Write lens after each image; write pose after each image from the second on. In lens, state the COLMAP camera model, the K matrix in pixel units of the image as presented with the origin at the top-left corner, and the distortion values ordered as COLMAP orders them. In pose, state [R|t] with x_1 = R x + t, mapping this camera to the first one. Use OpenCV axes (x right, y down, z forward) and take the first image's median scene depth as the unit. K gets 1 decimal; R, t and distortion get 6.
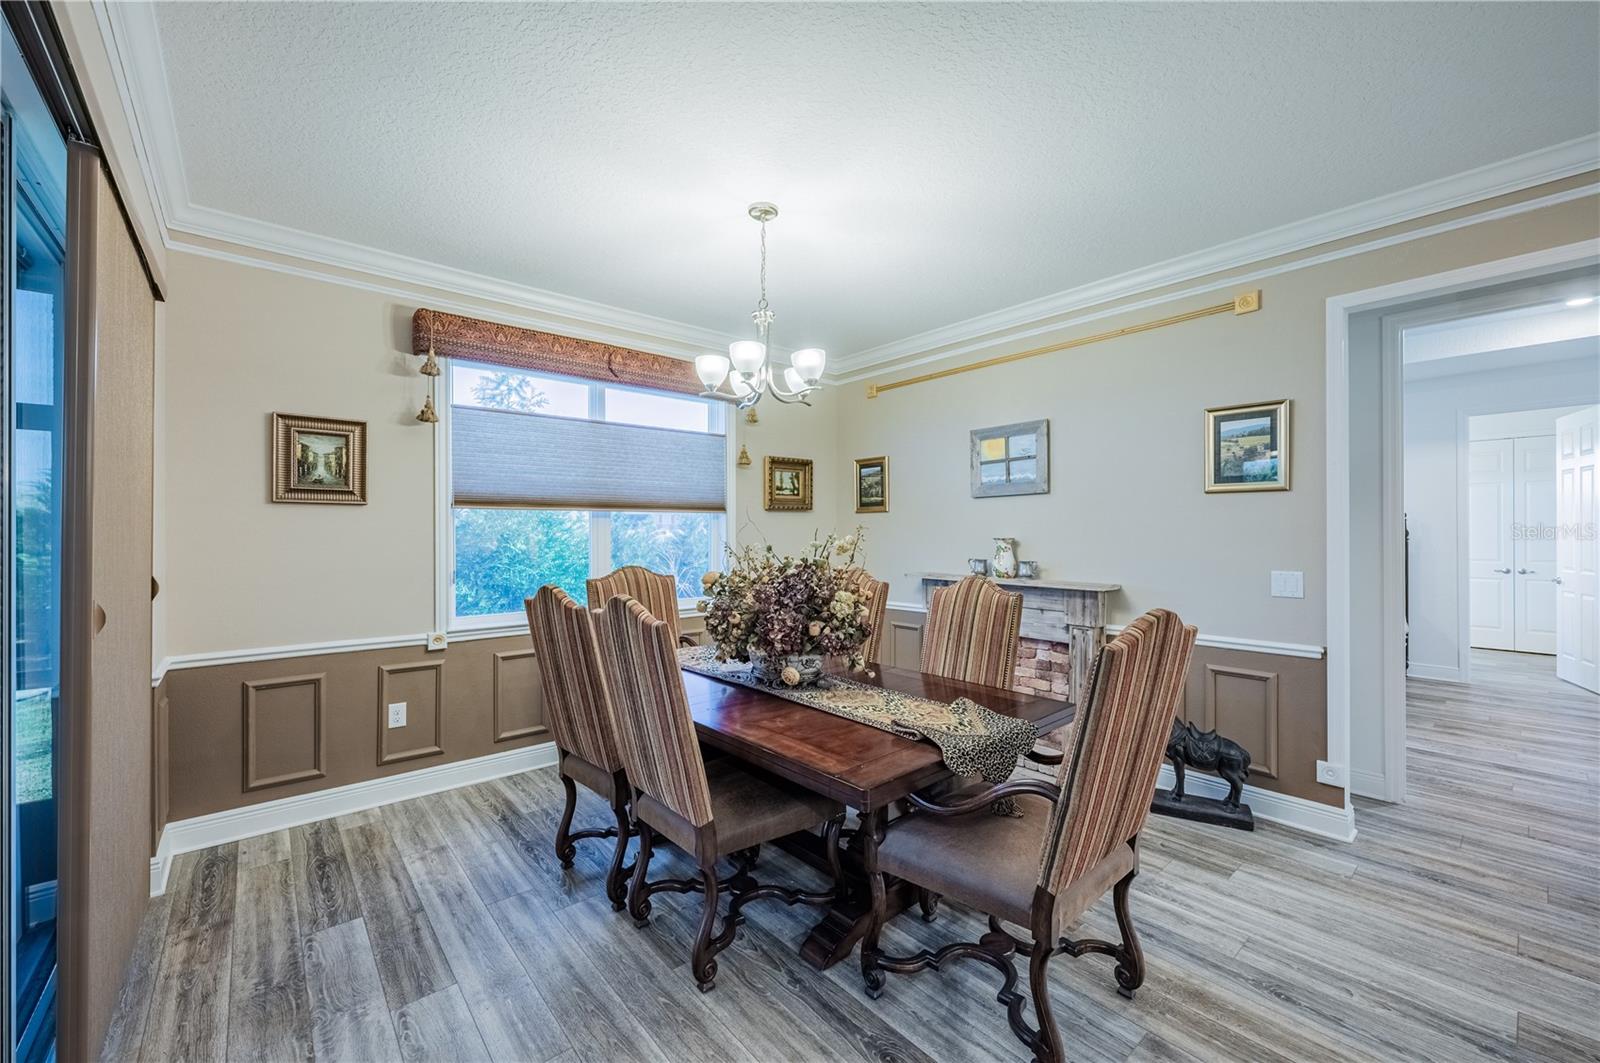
lens RADIAL K [[638.4, 0, 796.6], [0, 638.4, 530.4], [0, 0, 1]] dist [-0.000319, -0.000034]
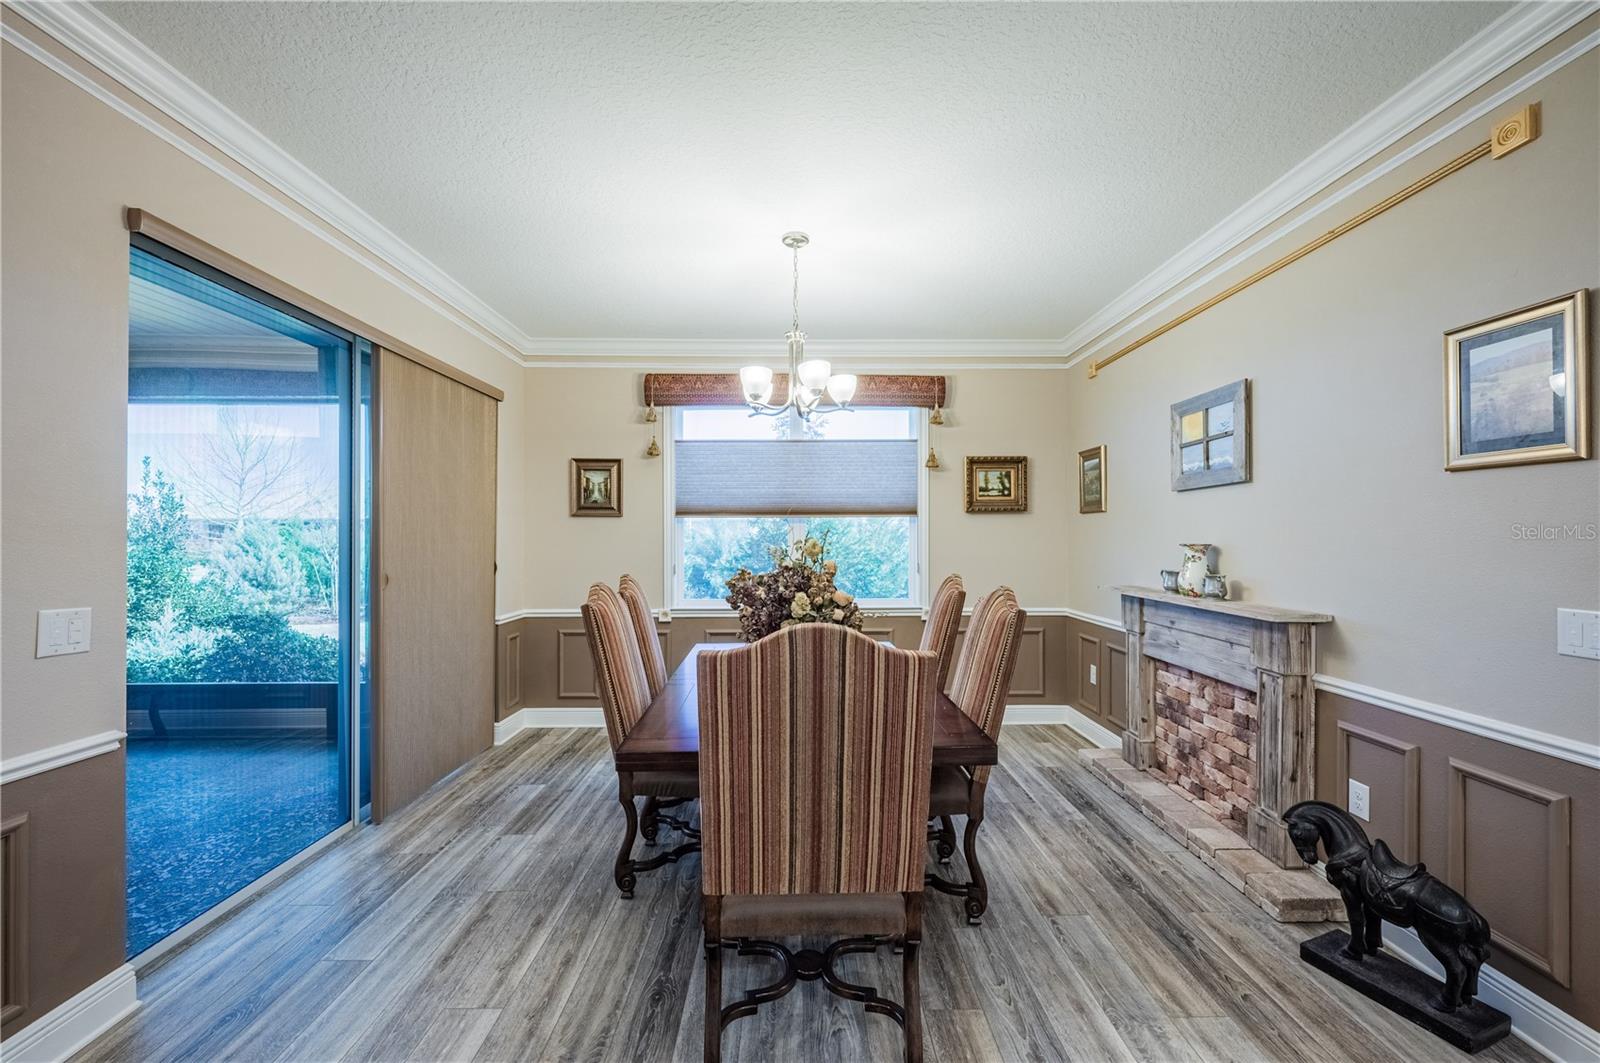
lens RADIAL K [[638.4, 0, 799.3], [0, 638.4, 535.2], [0, 0, 1]] dist [-0.000319, -0.000034]
pose [[0.767020, 0.000860, -0.641623, 0.486432], [0.000938, 0.999997, 0.002462, -0.000807], [0.641623, -0.002490, 0.767016, 0.130428]]
